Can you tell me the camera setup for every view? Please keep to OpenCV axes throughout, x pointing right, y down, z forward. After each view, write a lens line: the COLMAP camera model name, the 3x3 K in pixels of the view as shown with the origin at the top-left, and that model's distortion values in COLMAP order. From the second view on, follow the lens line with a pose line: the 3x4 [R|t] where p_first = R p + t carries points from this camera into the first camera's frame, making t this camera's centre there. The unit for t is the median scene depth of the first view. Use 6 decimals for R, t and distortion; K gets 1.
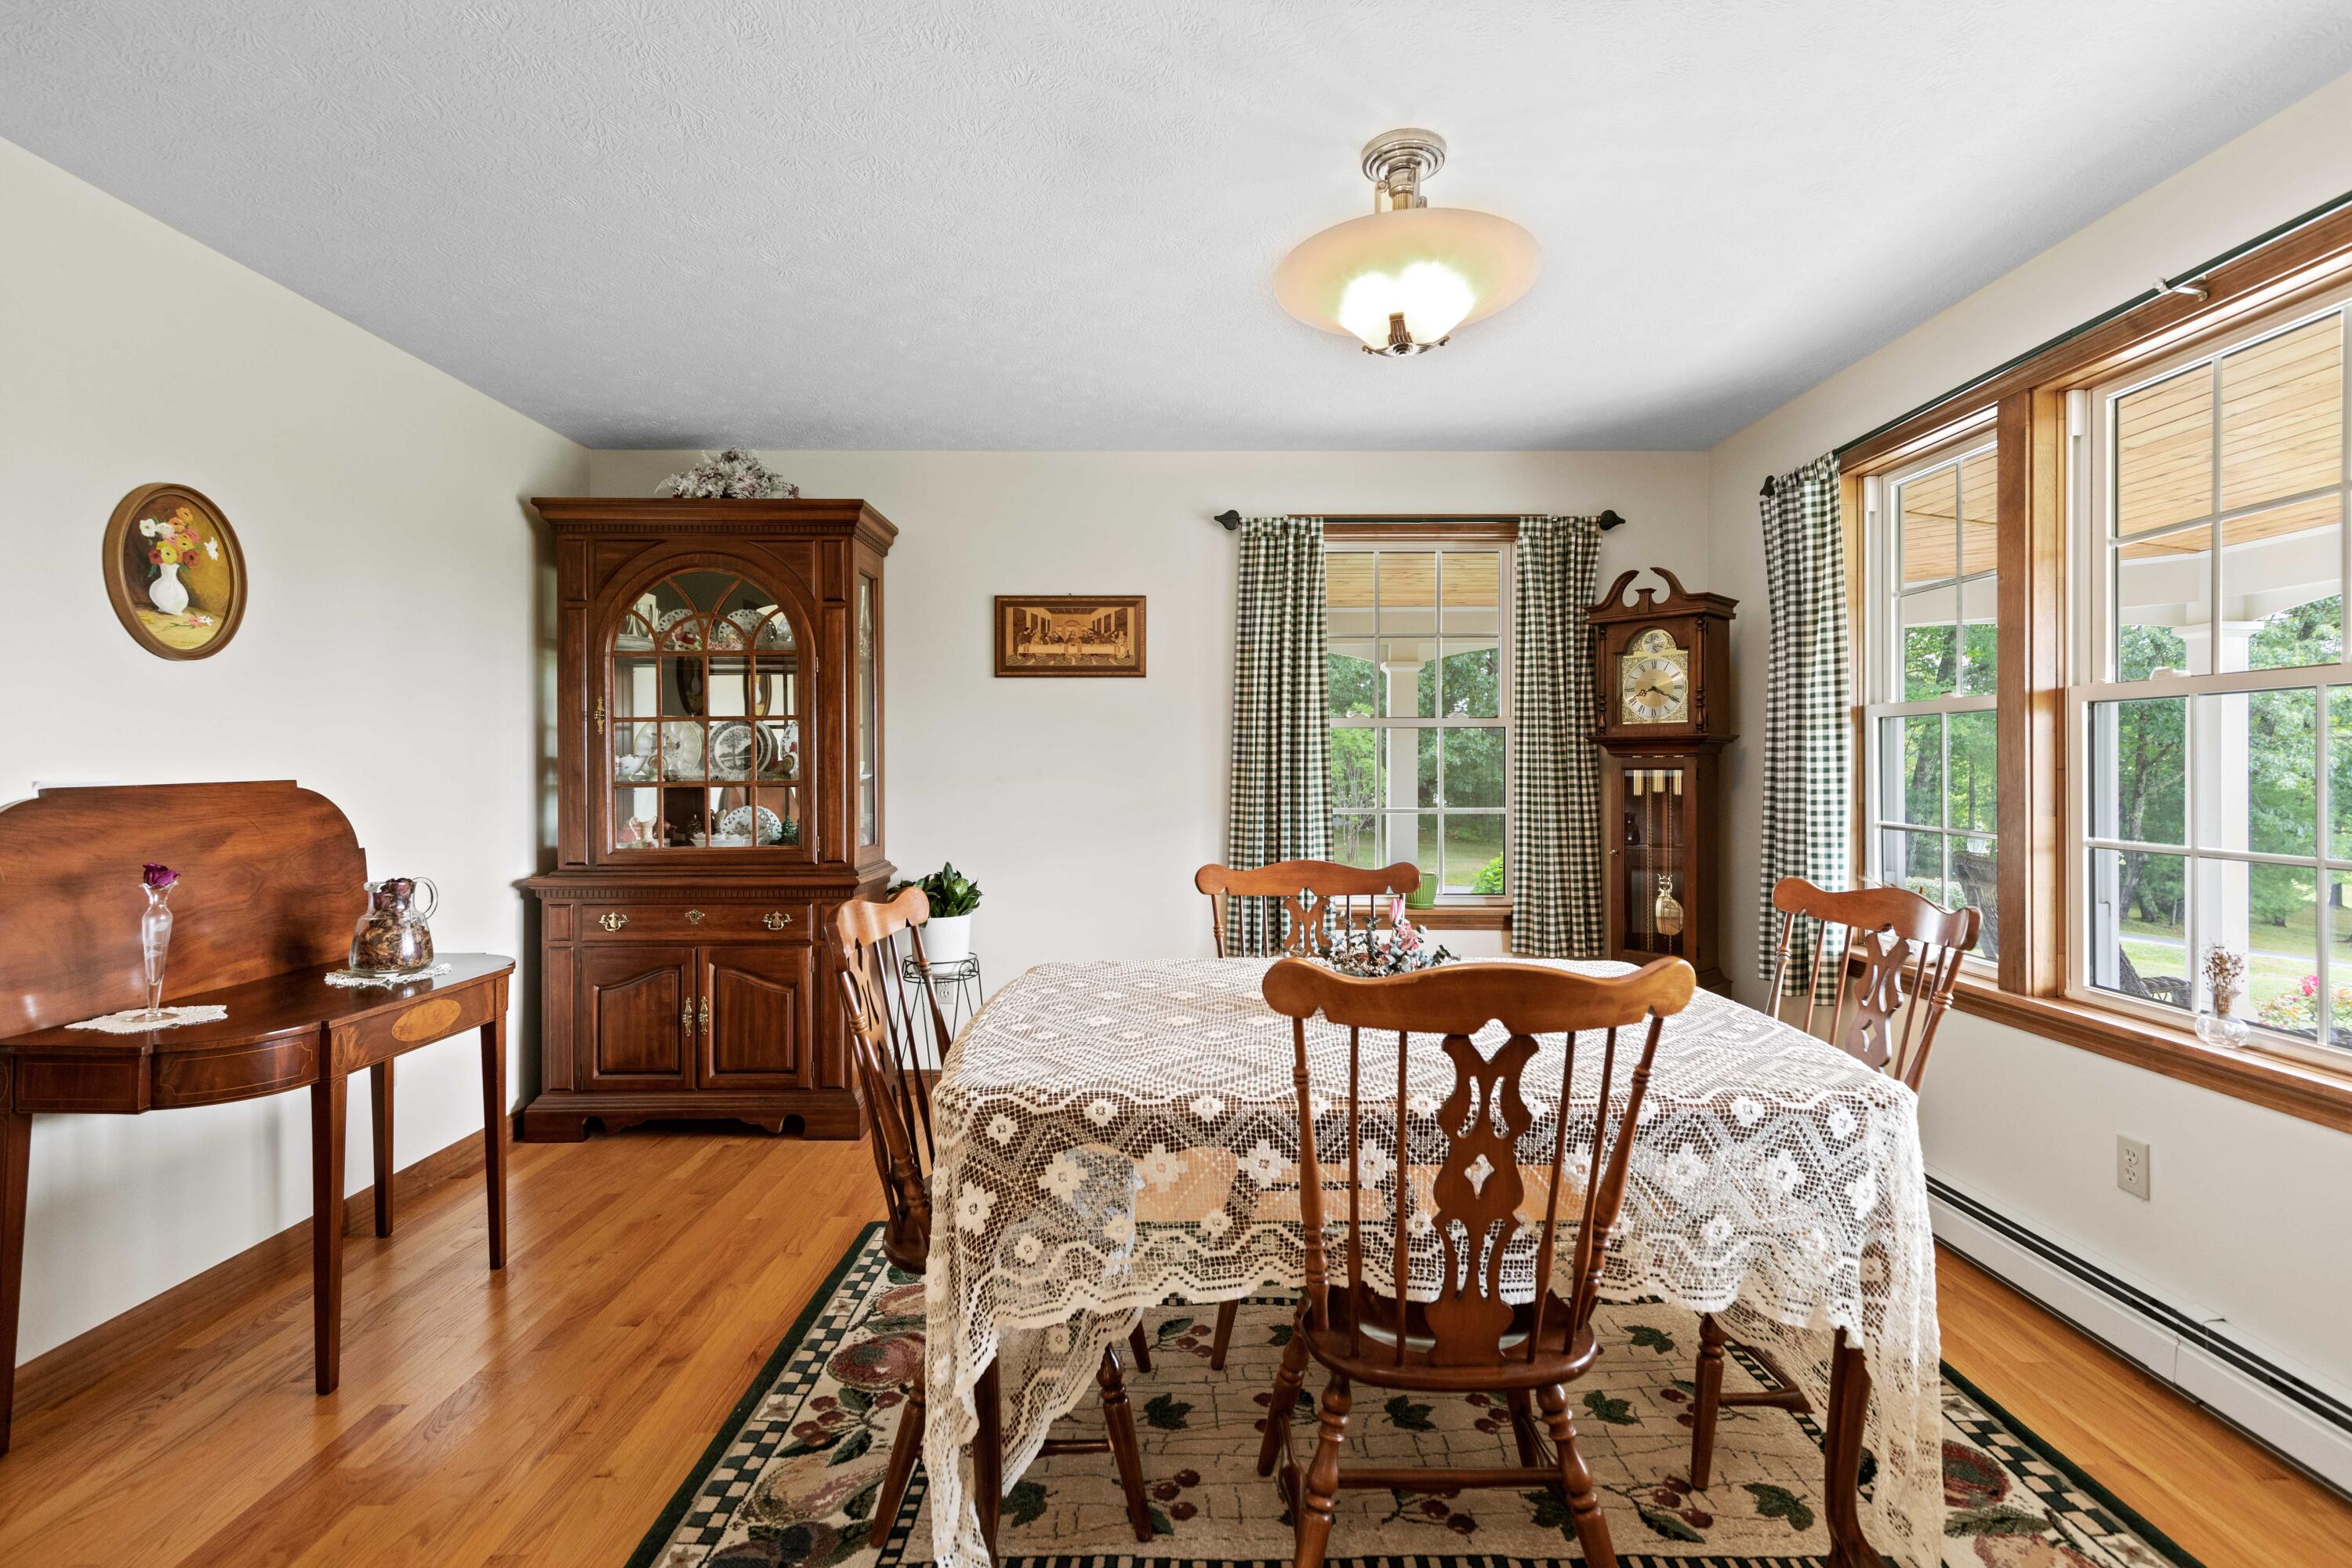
lens RADIAL K [[1064.8, 0, 1170.3], [0, 1064.8, 775.5], [0, 0, 1]] dist [0.008537, -0.002547]
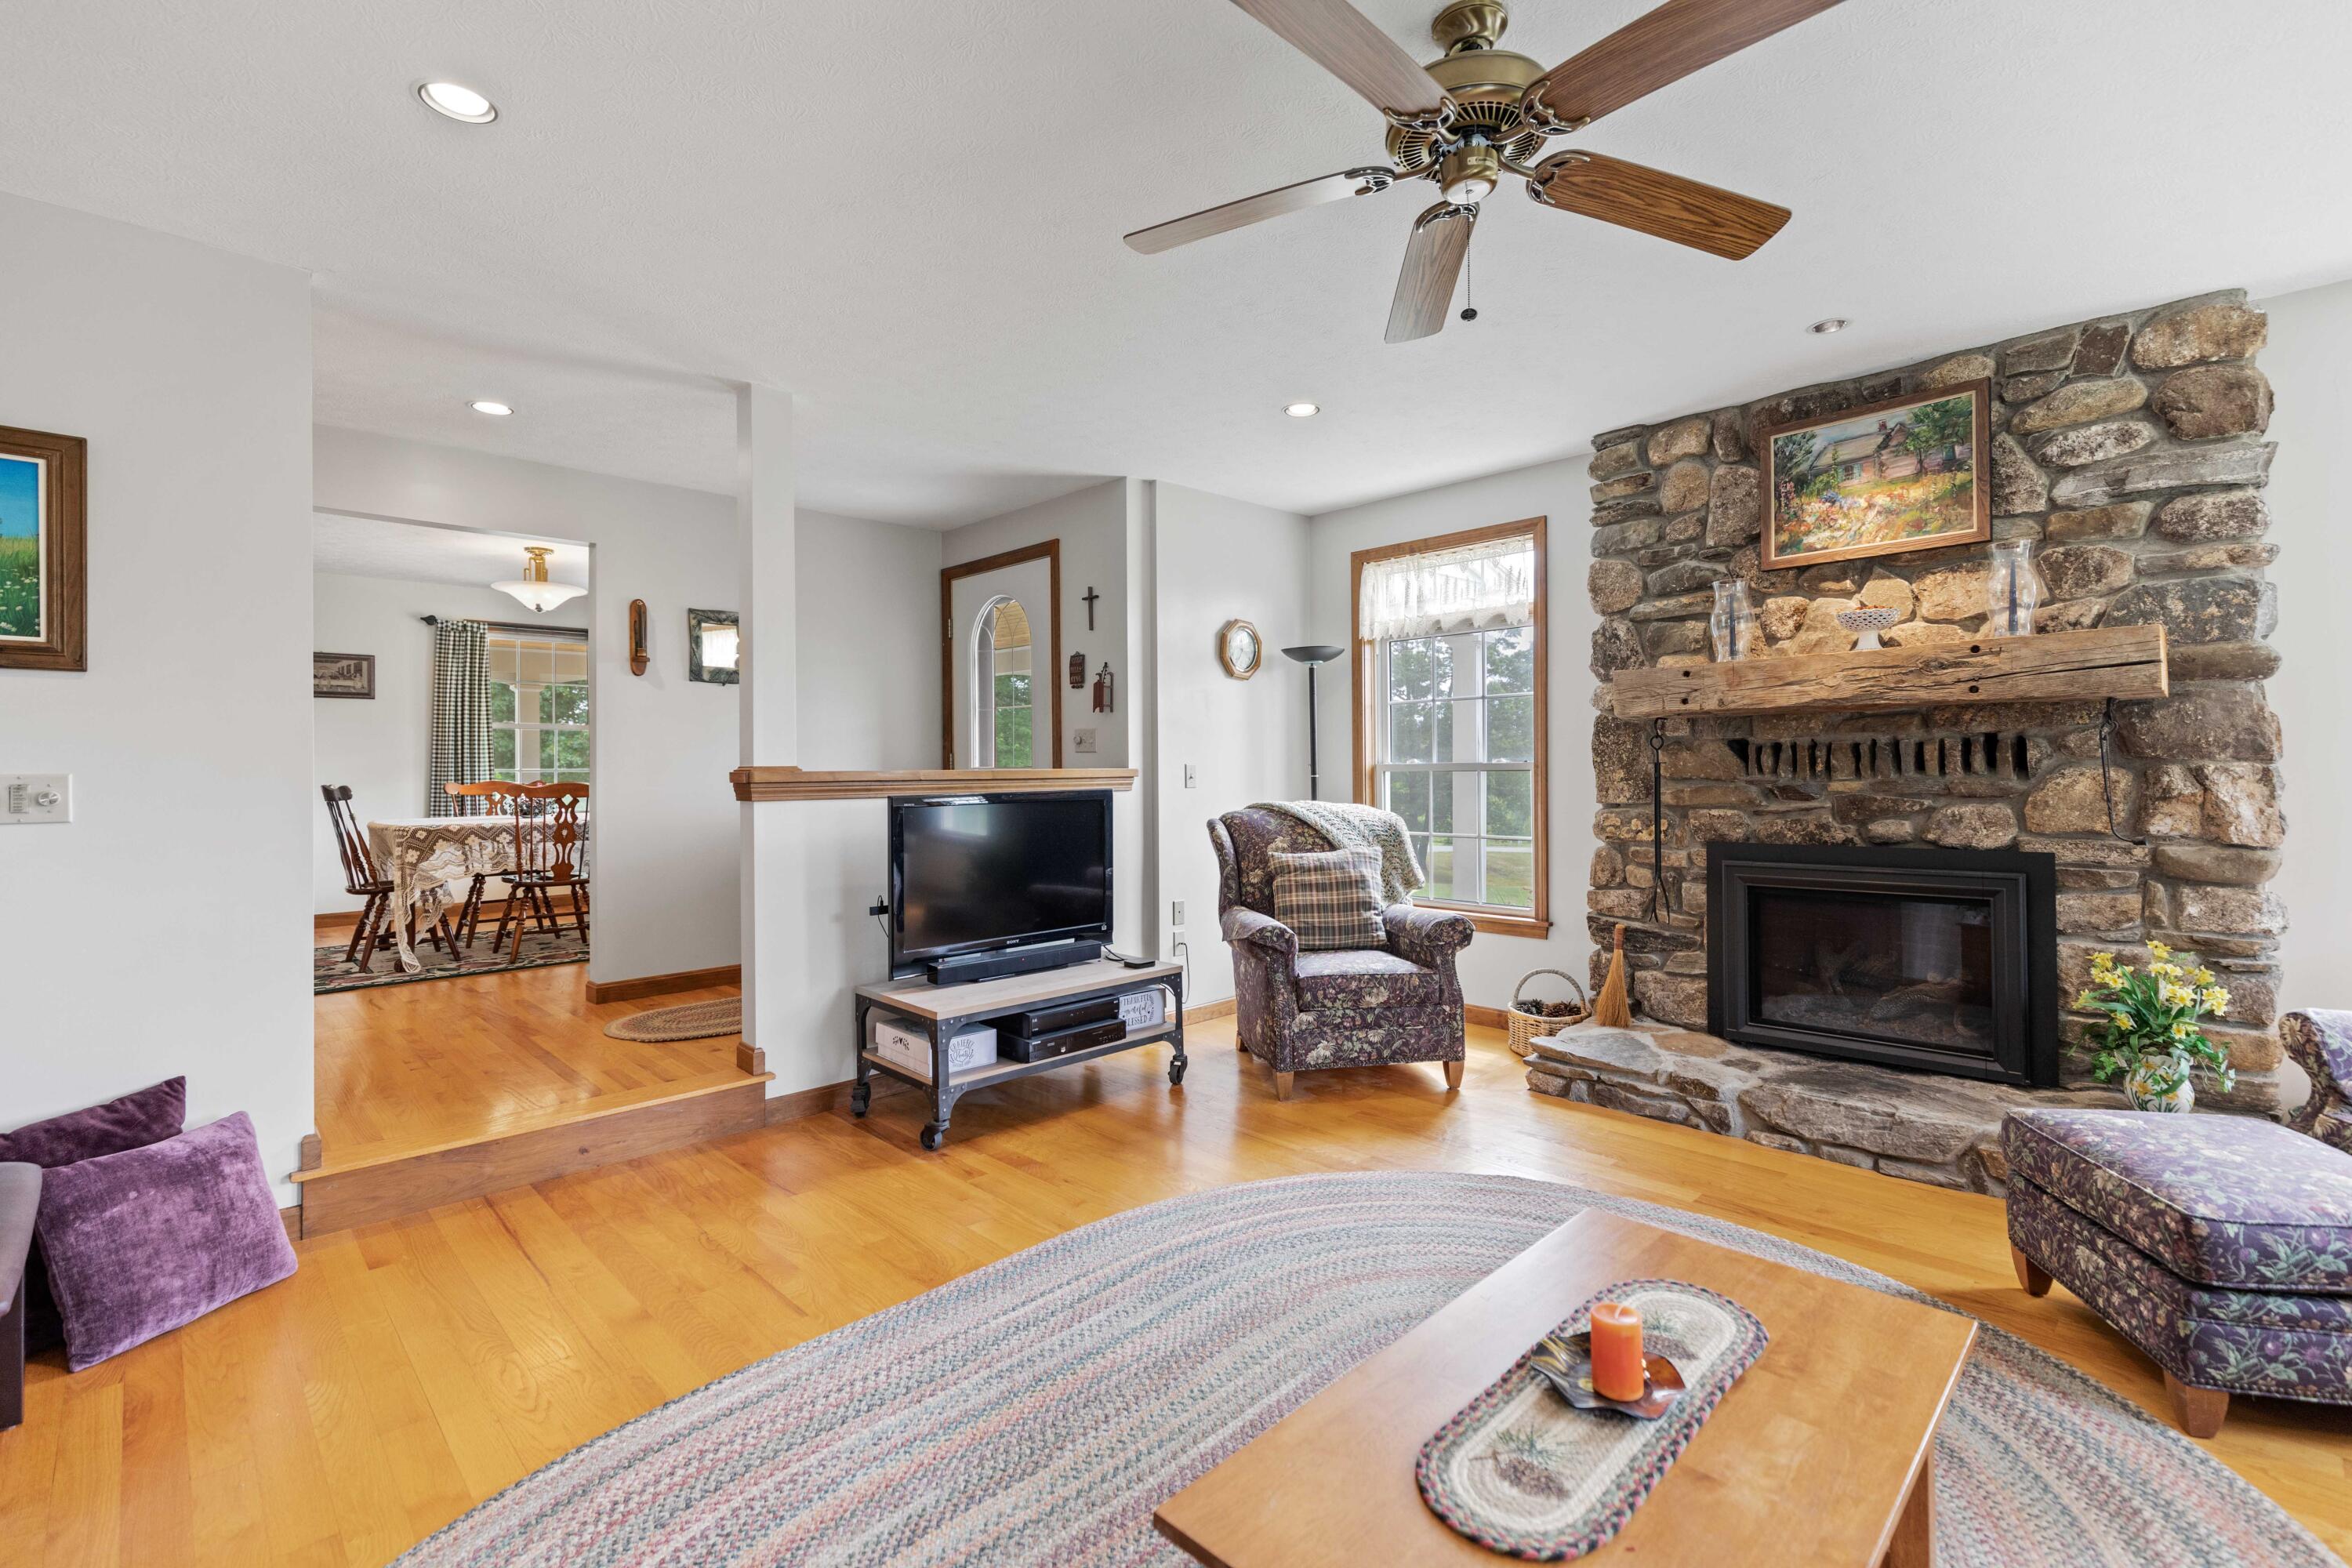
lens RADIAL K [[1064.8, 0, 1191.9], [0, 1064.8, 766.6], [0, 0, 1]] dist [0.008537, -0.002547]
pose [[0.709256, -0.006579, 0.704920, -0.331908], [0.016159, 0.999845, -0.006926, 0.061937], [-0.704766, 0.016303, 0.709253, -1.341132]]
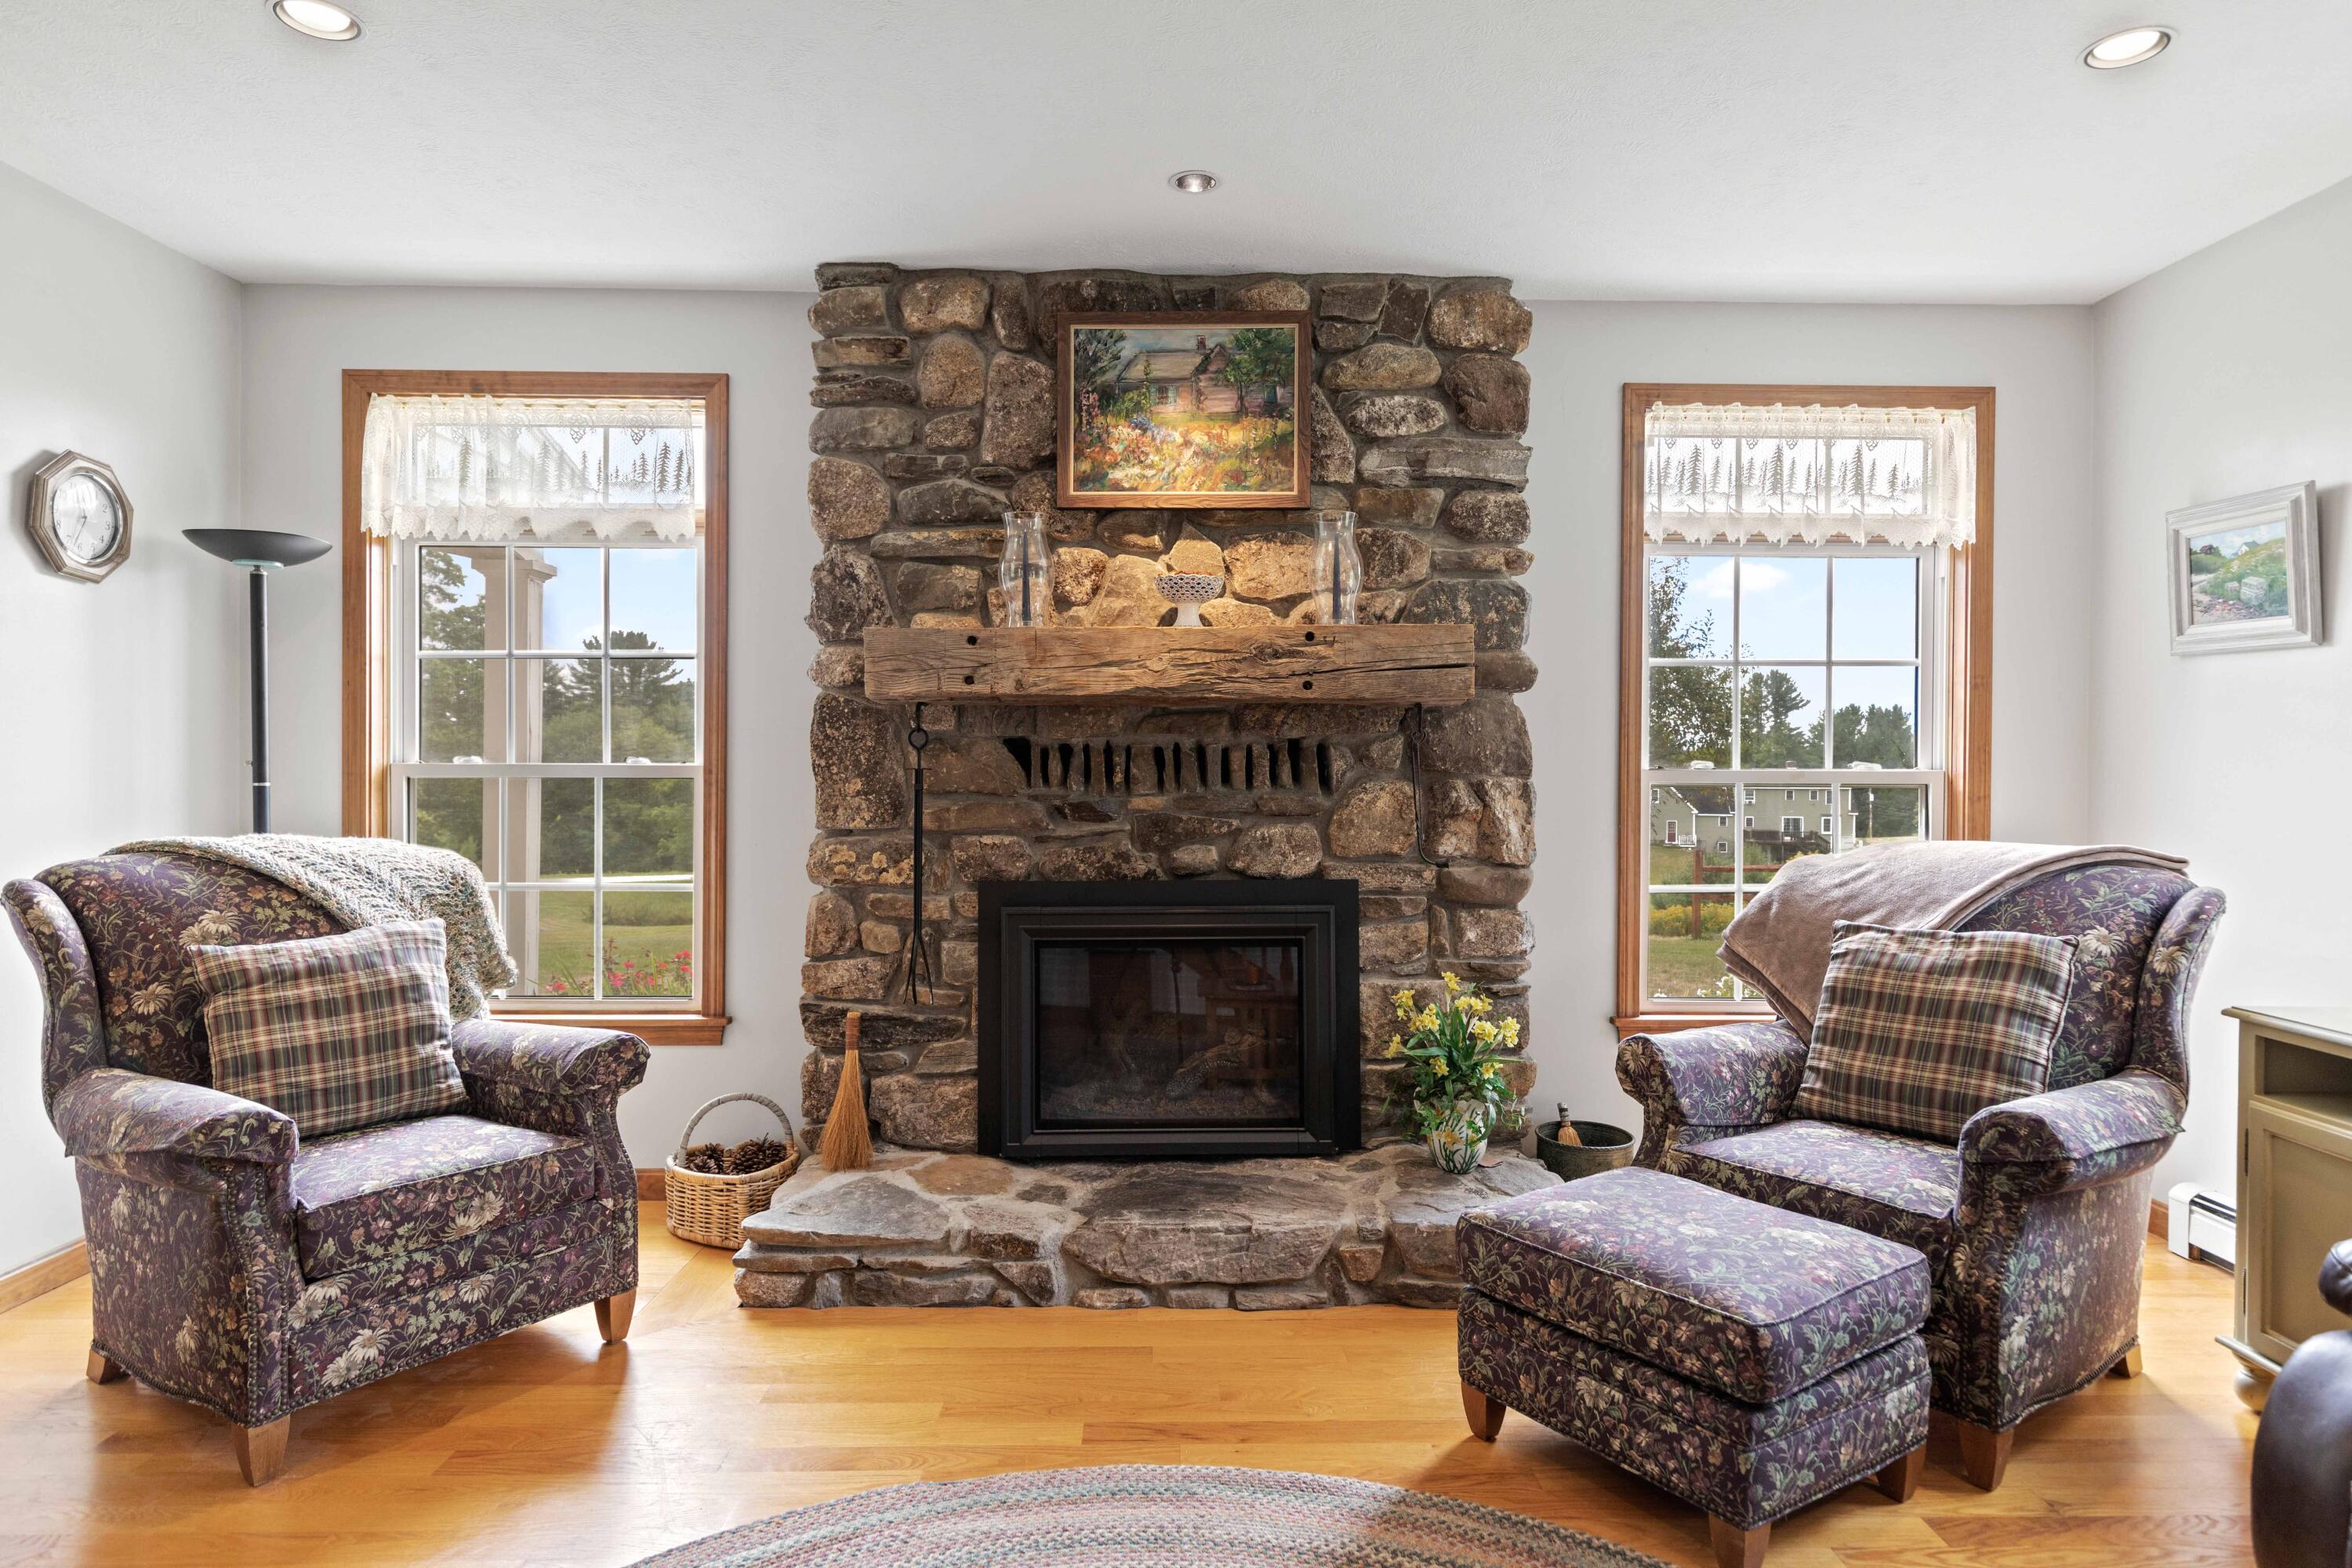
lens RADIAL K [[1344.1, 0, 1203.4], [0, 1344.1, 781.4], [0, 0, 1]] dist [0.015407, -0.005153]
pose [[-0.022082, -0.009753, 0.999709, -0.159531], [0.003499, 0.999946, 0.009833, 0.058398], [-0.999750, 0.003715, -0.022047, -1.075751]]
